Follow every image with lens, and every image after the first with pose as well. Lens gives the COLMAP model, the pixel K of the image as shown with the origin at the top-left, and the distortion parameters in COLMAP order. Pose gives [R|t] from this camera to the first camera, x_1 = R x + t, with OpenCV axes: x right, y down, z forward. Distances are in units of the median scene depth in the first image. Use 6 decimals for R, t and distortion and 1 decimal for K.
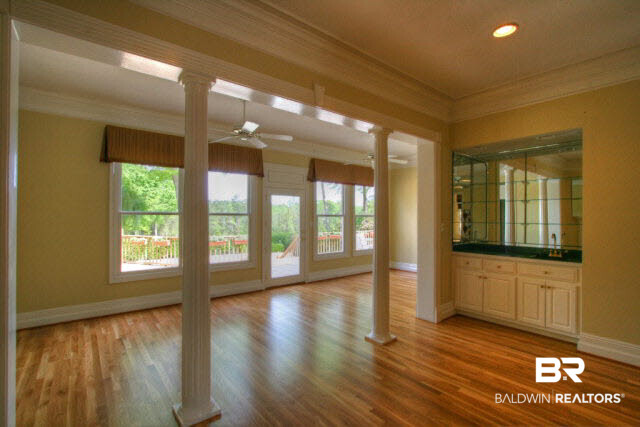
lens RADIAL K [[300.1, 0, 320.0], [0, 300.1, 213.5], [0, 0, 1]] dist [-0.012386, 0.000005]
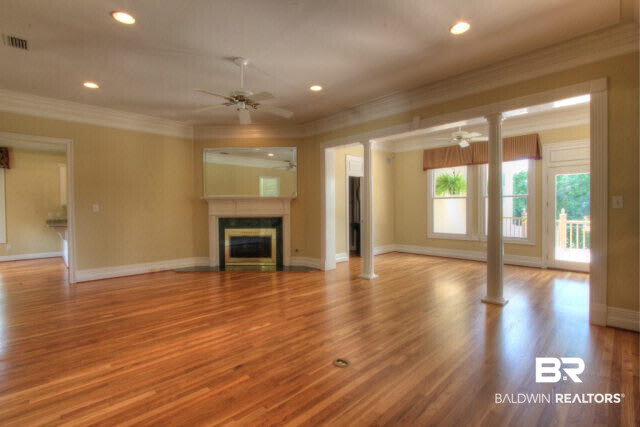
lens RADIAL K [[300.1, 0, 320.0], [0, 300.1, 213.5], [0, 0, 1]] dist [-0.012386, 0.000005]
pose [[0.075041, 0.011352, -0.997116, 0.749063], [0.010669, 0.999869, 0.012186, 0.044083], [0.997123, -0.011552, 0.074910, 0.149043]]
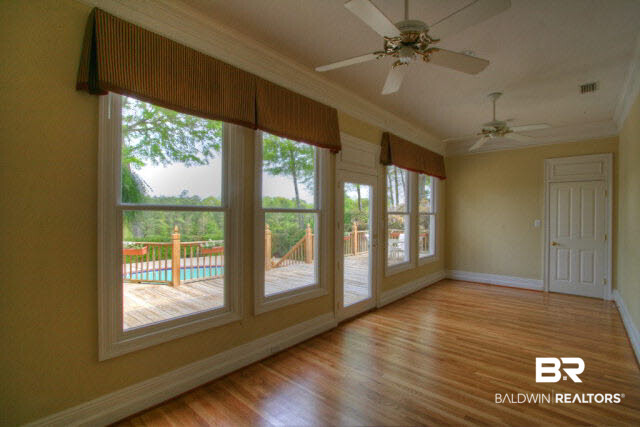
lens RADIAL K [[300.1, 0, 320.0], [0, 300.1, 213.5], [0, 0, 1]] dist [-0.012386, 0.000005]
pose [[0.986236, 0.004630, 0.165277, -0.317428], [-0.005751, 0.999964, 0.006304, 0.004629], [-0.165241, -0.007168, 0.986227, 0.352804]]
